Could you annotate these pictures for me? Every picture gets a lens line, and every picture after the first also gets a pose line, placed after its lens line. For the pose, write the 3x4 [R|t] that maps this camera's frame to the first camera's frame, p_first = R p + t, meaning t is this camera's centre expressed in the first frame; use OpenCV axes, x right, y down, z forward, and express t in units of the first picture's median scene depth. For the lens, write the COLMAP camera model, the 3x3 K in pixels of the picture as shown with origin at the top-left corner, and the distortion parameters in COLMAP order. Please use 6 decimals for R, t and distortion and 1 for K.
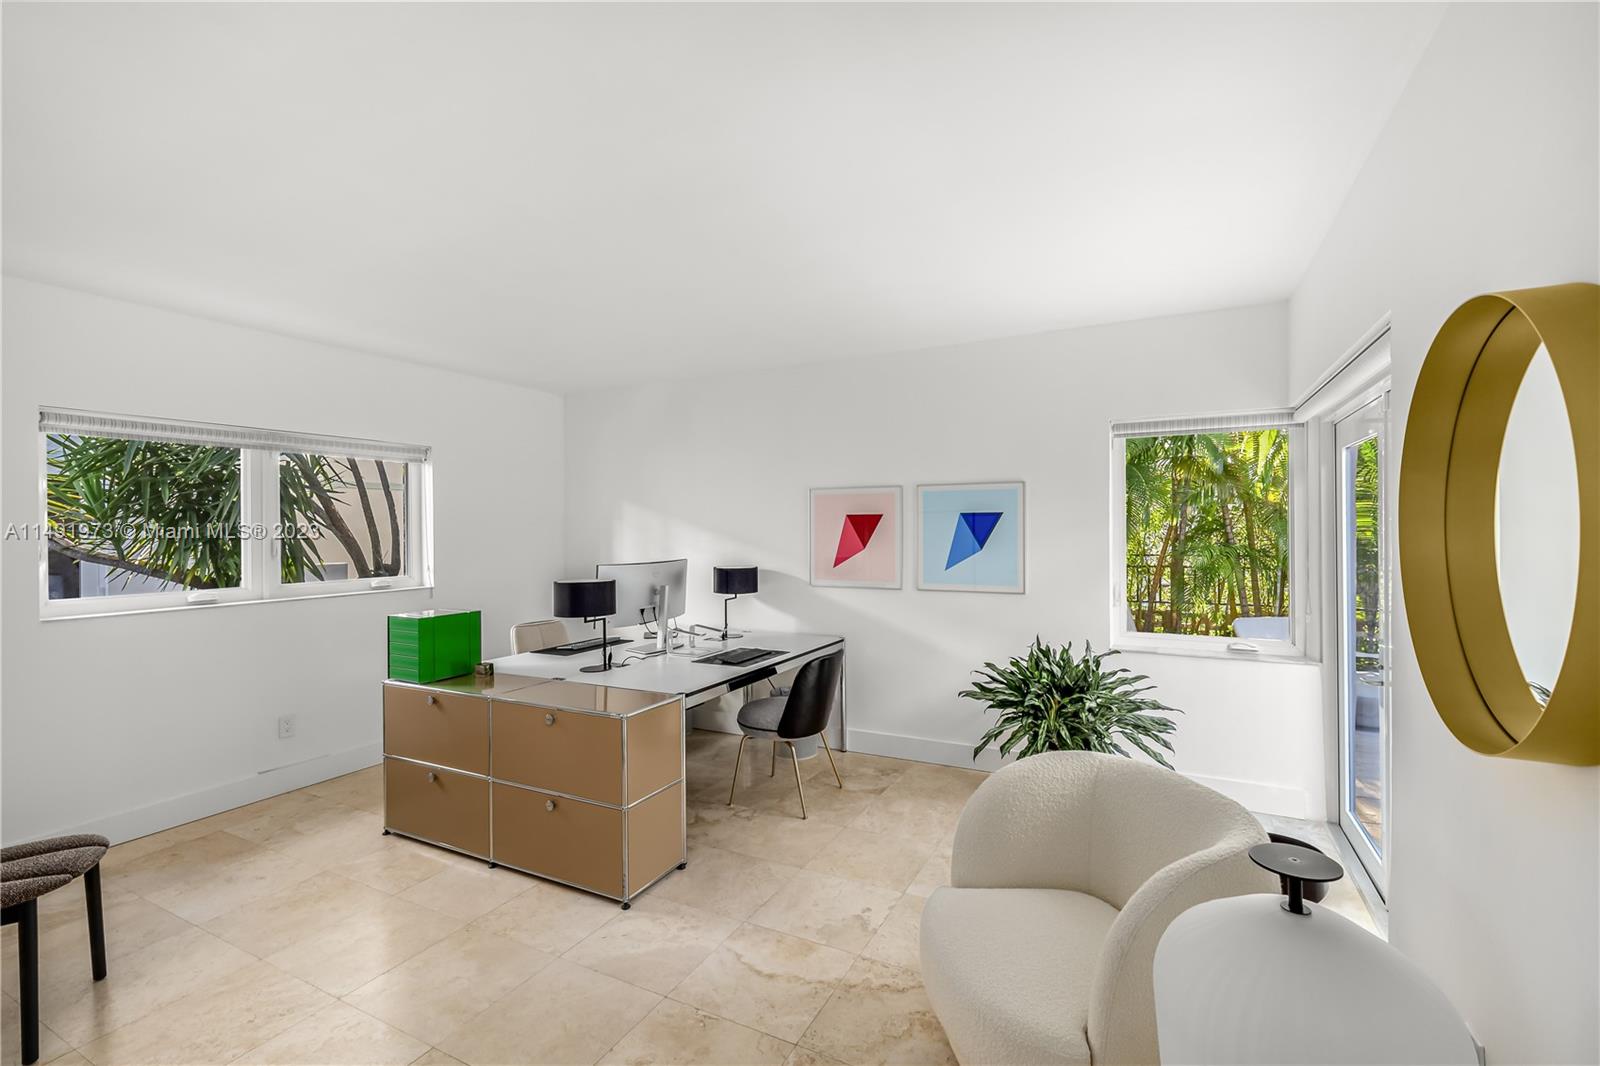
lens RADIAL K [[704.3, 0, 803.9], [0, 704.3, 524.3], [0, 0, 1]] dist [0.005630, 0.000808]
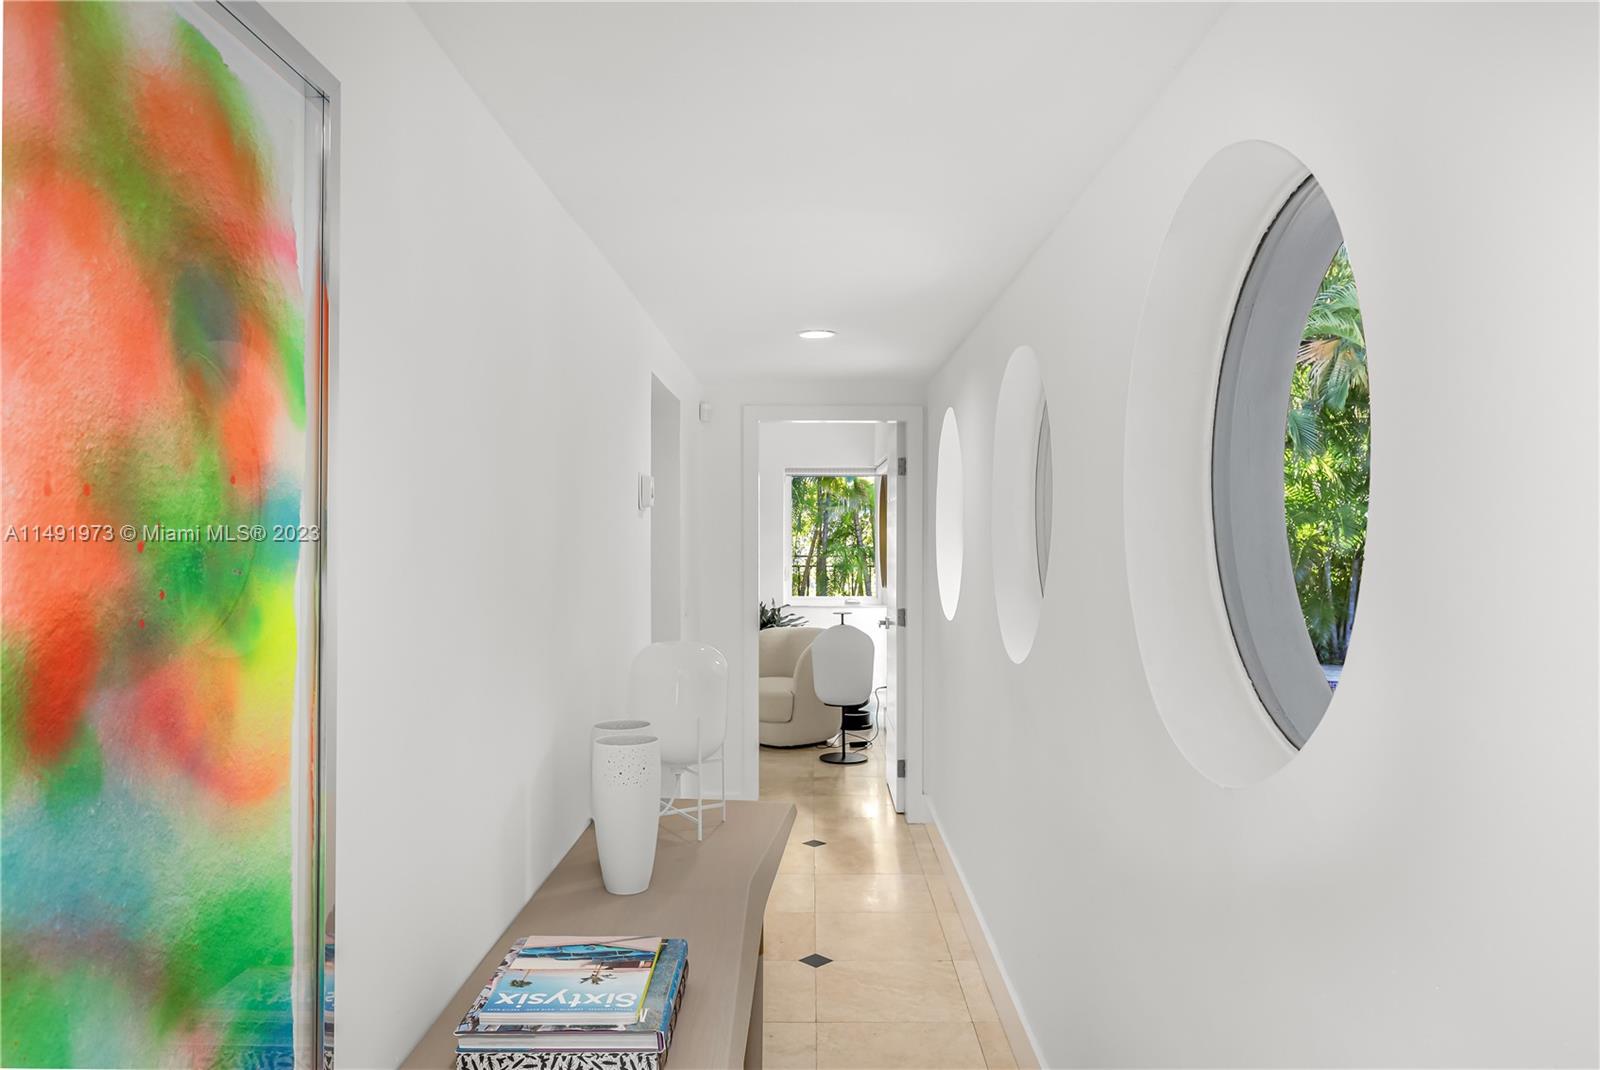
lens RADIAL K [[1106.4, 0, 801.0], [0, 1106.4, 532.8], [0, 0, 1]] dist [0.000055, 0.000005]
pose [[0.893512, 0.003295, 0.449027, -0.531245], [-0.006669, 0.999960, 0.005933, -0.007350], [-0.448990, -0.008296, 0.893498, -1.020188]]
